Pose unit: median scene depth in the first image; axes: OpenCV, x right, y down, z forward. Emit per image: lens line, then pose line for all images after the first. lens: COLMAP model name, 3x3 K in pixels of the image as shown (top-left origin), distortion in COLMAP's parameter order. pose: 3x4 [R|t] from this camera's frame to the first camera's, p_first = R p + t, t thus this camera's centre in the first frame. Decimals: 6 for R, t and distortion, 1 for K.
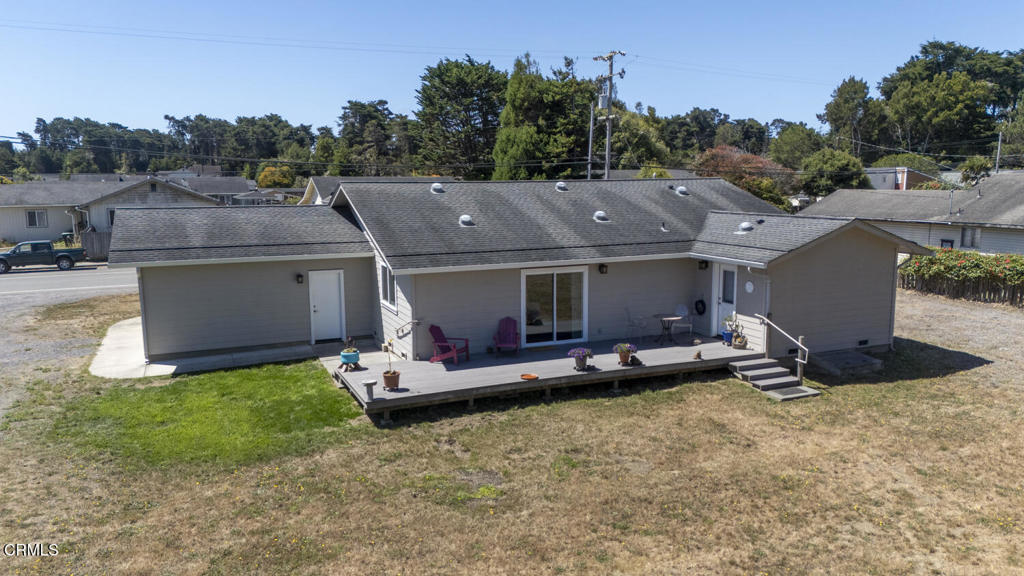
lens RADIAL K [[741.1, 0, 509.6], [0, 741.1, 288.9], [0, 0, 1]] dist [0.062248, -0.057829]
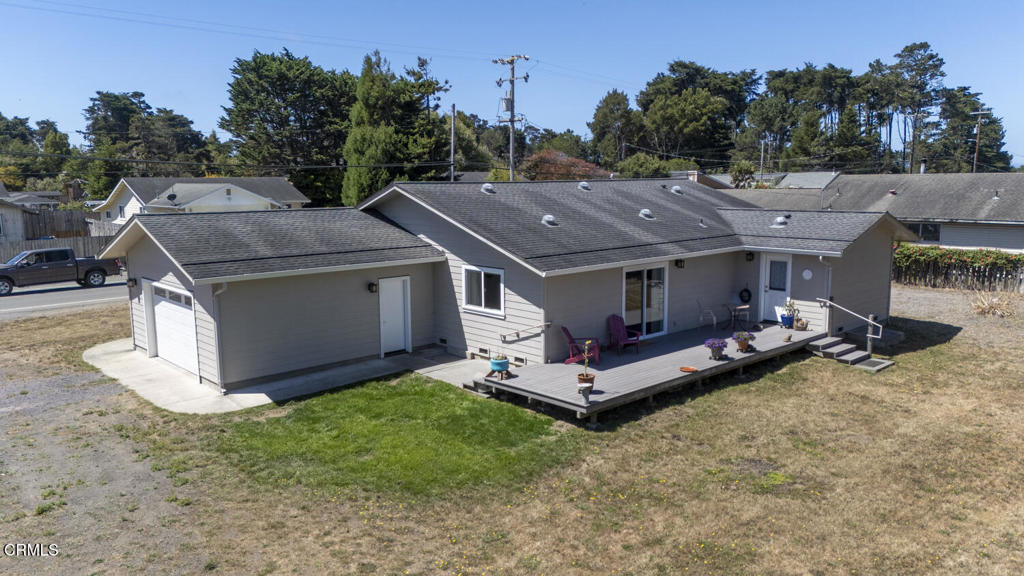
lens RADIAL K [[741.1, 0, 513.4], [0, 741.1, 288.2], [0, 0, 1]] dist [0.062248, -0.057829]
pose [[0.945612, -0.048369, 0.321682, -0.423406], [0.049668, 0.998757, 0.004171, -0.008073], [-0.321484, 0.012033, 0.946839, 0.076812]]
